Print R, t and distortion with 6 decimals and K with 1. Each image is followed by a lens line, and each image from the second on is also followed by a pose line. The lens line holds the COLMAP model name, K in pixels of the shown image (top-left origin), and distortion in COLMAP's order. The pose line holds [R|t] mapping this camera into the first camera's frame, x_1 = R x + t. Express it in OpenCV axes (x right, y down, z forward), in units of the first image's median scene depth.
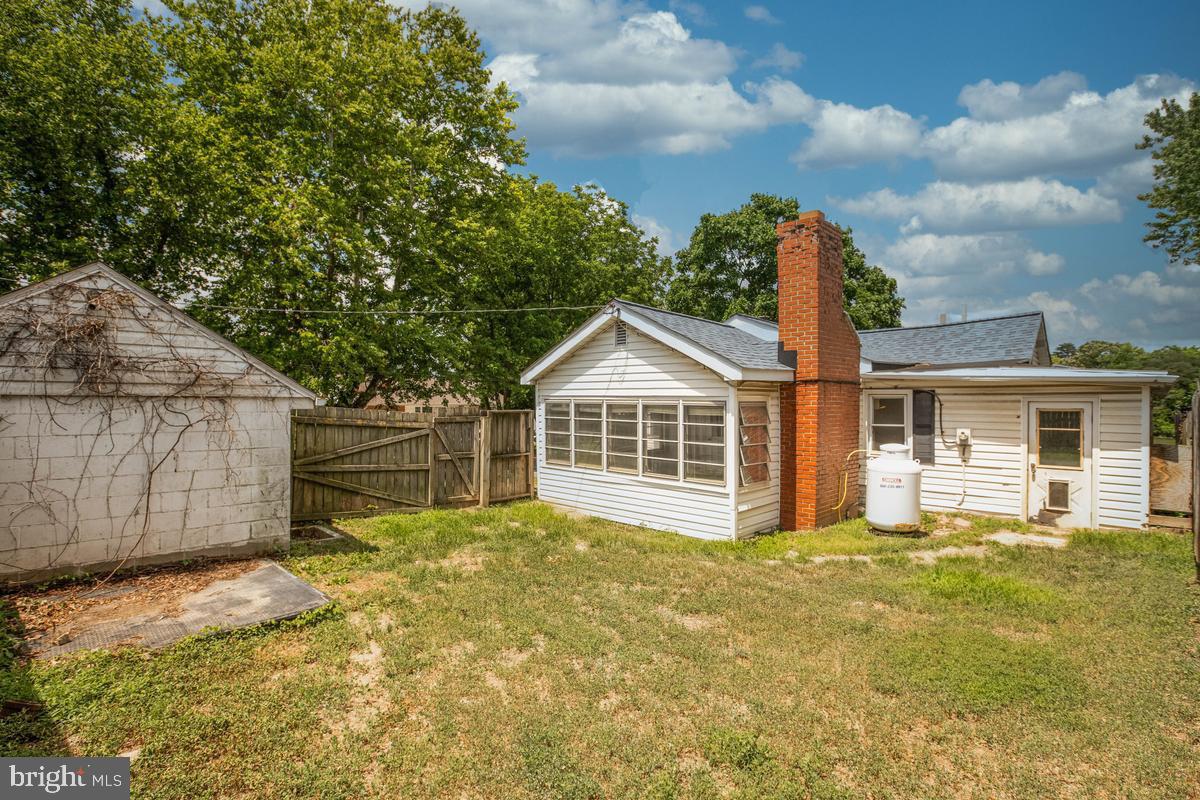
lens RADIAL K [[567.6, 0, 600.0], [0, 567.6, 400.0], [0, 0, 1]] dist [0.000121, 0.000190]
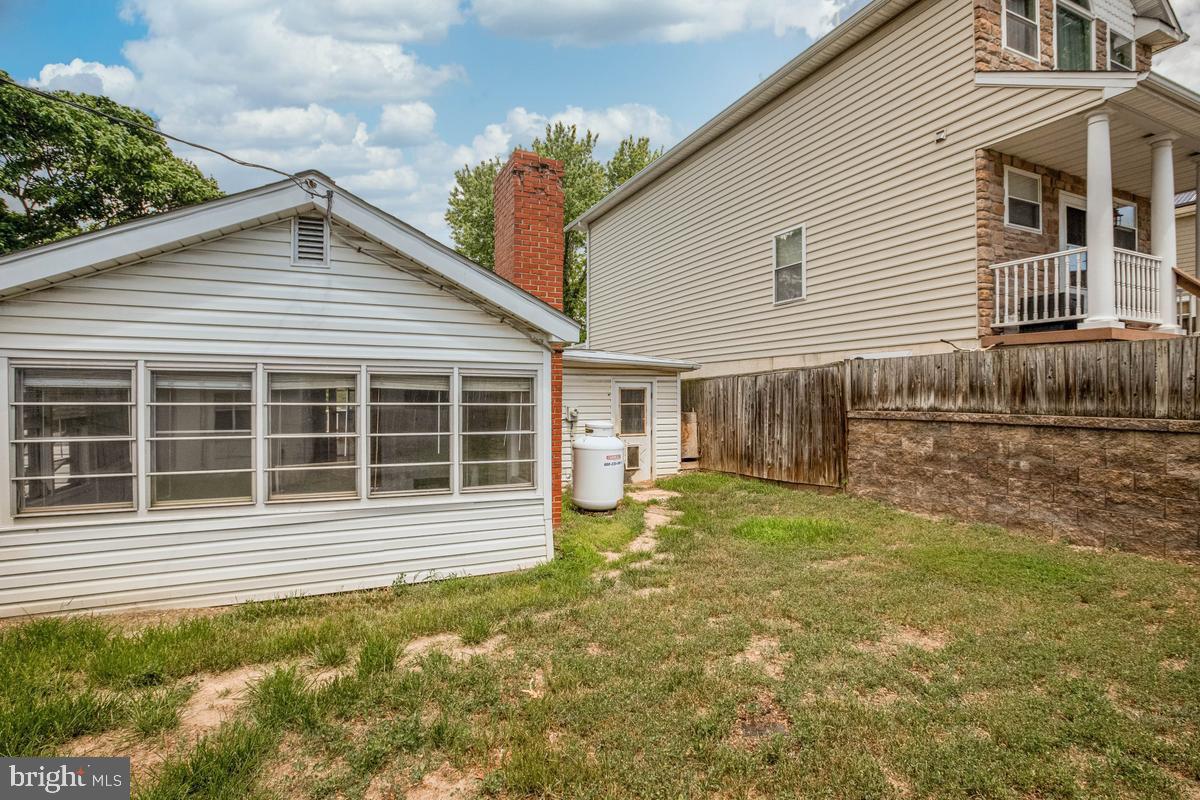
lens RADIAL K [[567.6, 0, 600.0], [0, 567.6, 400.0], [0, 0, 1]] dist [0.000121, 0.000190]
pose [[0.394673, -0.010762, 0.918759, -0.329793], [-0.001371, 0.999923, 0.012302, 0.024308], [-0.918821, -0.006115, 0.394628, 0.516809]]
